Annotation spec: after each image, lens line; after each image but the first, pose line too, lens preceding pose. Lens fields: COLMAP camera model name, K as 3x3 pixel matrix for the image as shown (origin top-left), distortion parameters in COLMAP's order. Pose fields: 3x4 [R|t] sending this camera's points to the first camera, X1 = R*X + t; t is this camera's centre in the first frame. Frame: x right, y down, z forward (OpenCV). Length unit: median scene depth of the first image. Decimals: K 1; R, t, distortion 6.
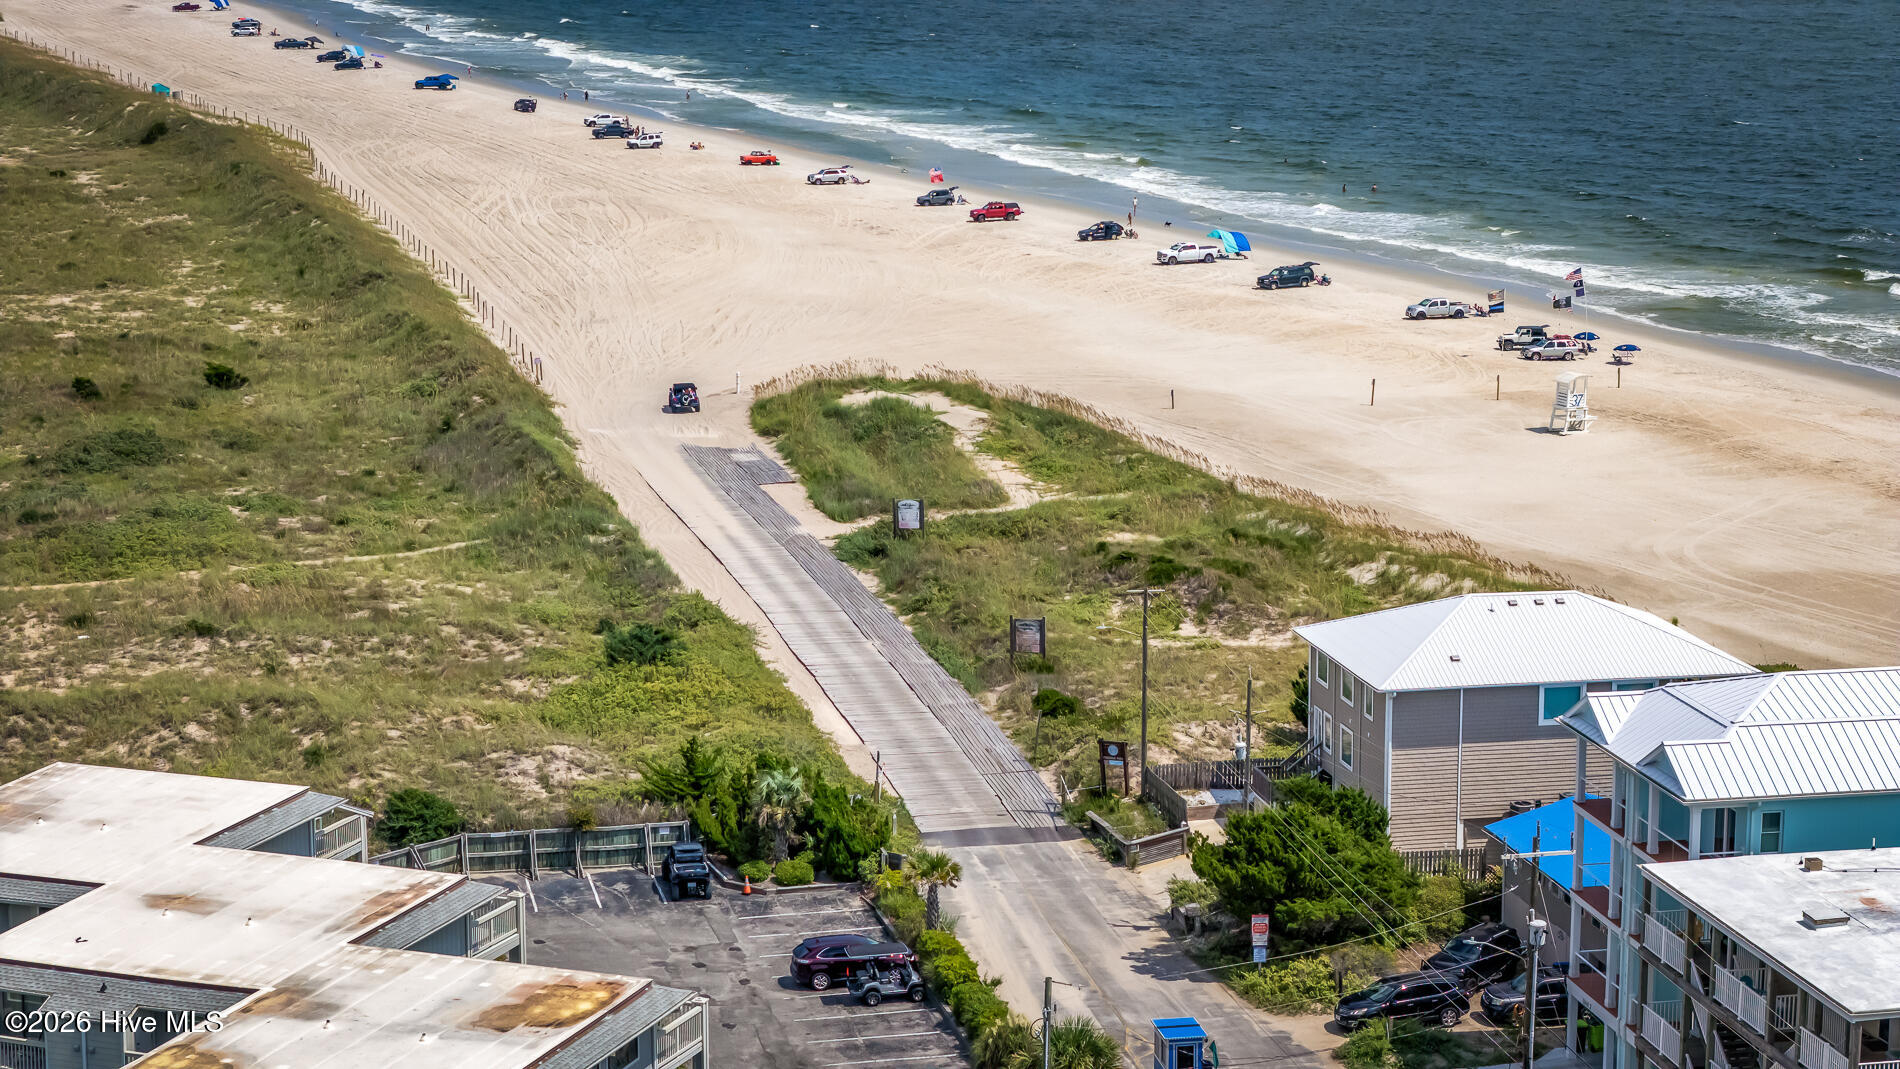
lens RADIAL K [[3772.8, 0, 949.5], [0, 3772.8, 533.8], [0, 0, 1]] dist [-0.031907, 0.000000]
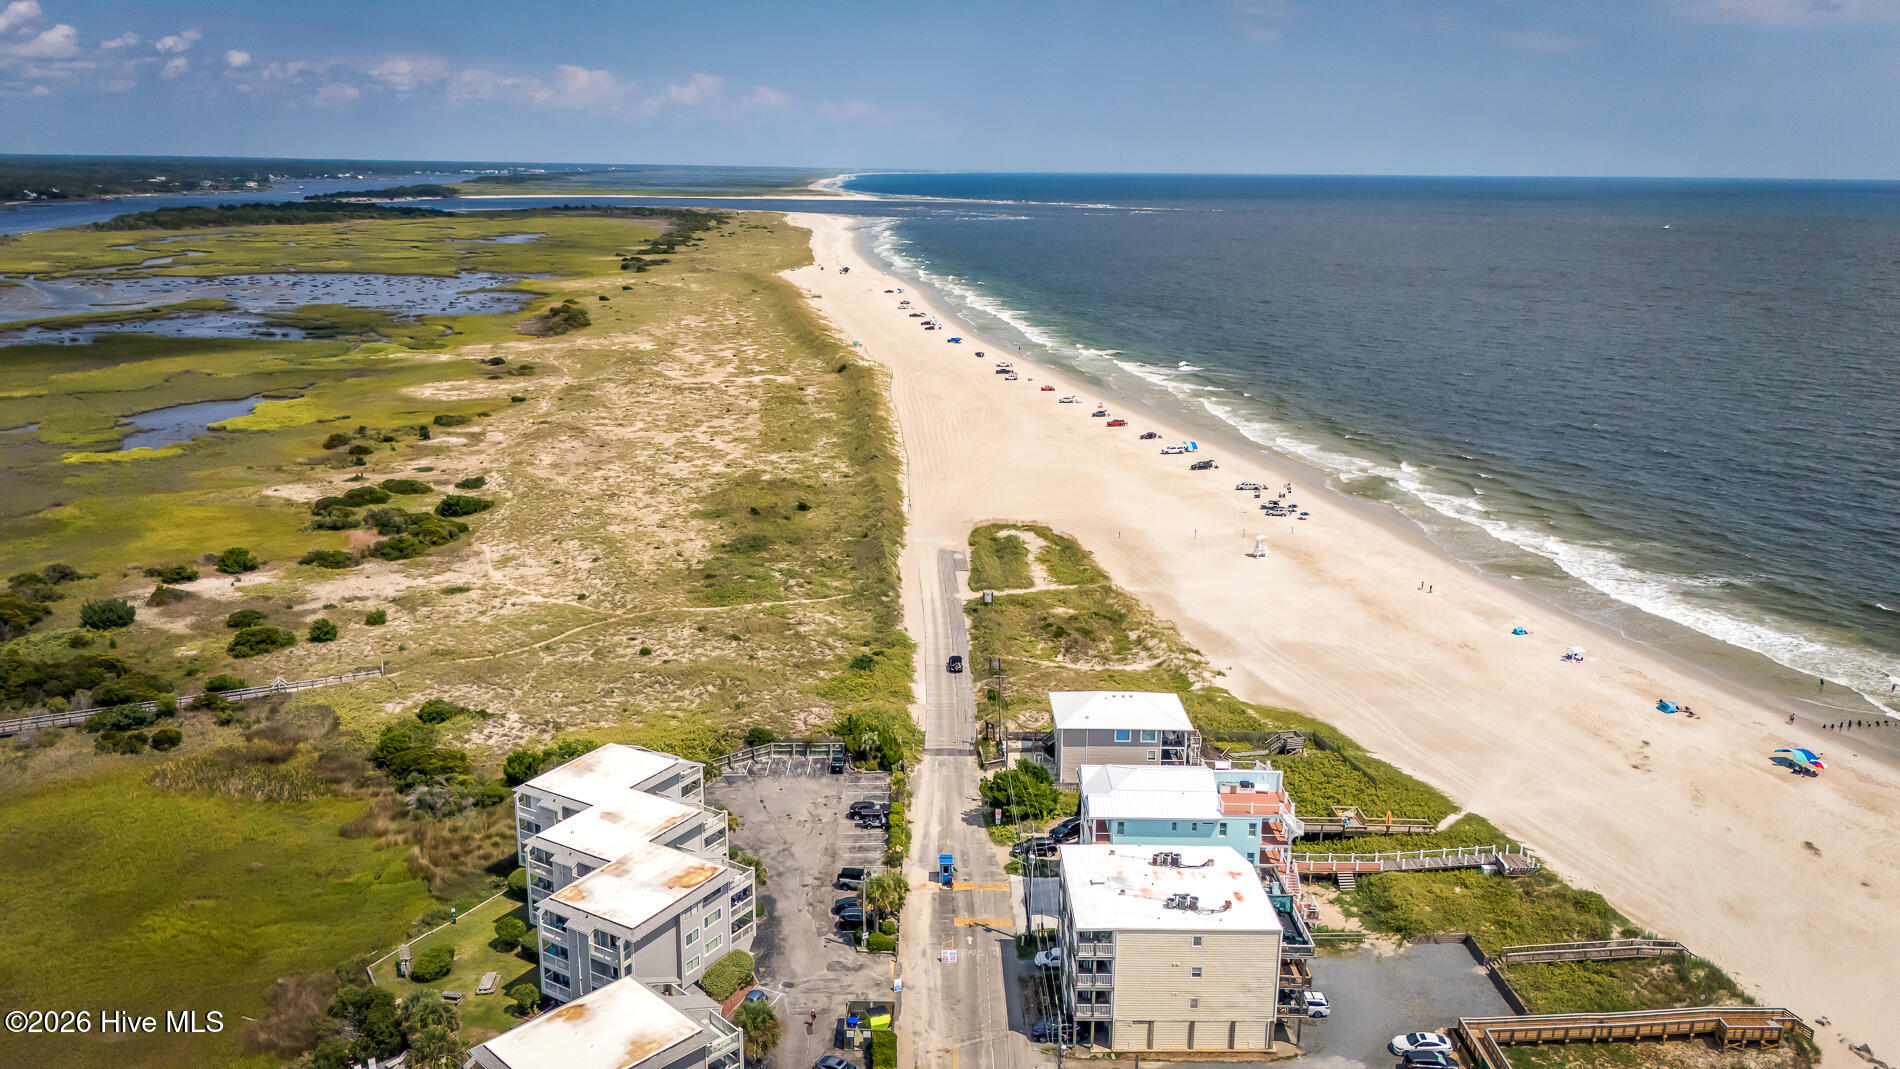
lens RADIAL K [[1388.1, 0, 947.6], [0, 1388.1, 532.0], [0, 0, 1]] dist [0.092641, 0.000600]
pose [[0.978851, 0.058725, -0.195964, 0.222317], [-0.043775, 0.995851, 0.079774, -0.187136], [0.199836, -0.069508, 0.977361, -0.084768]]
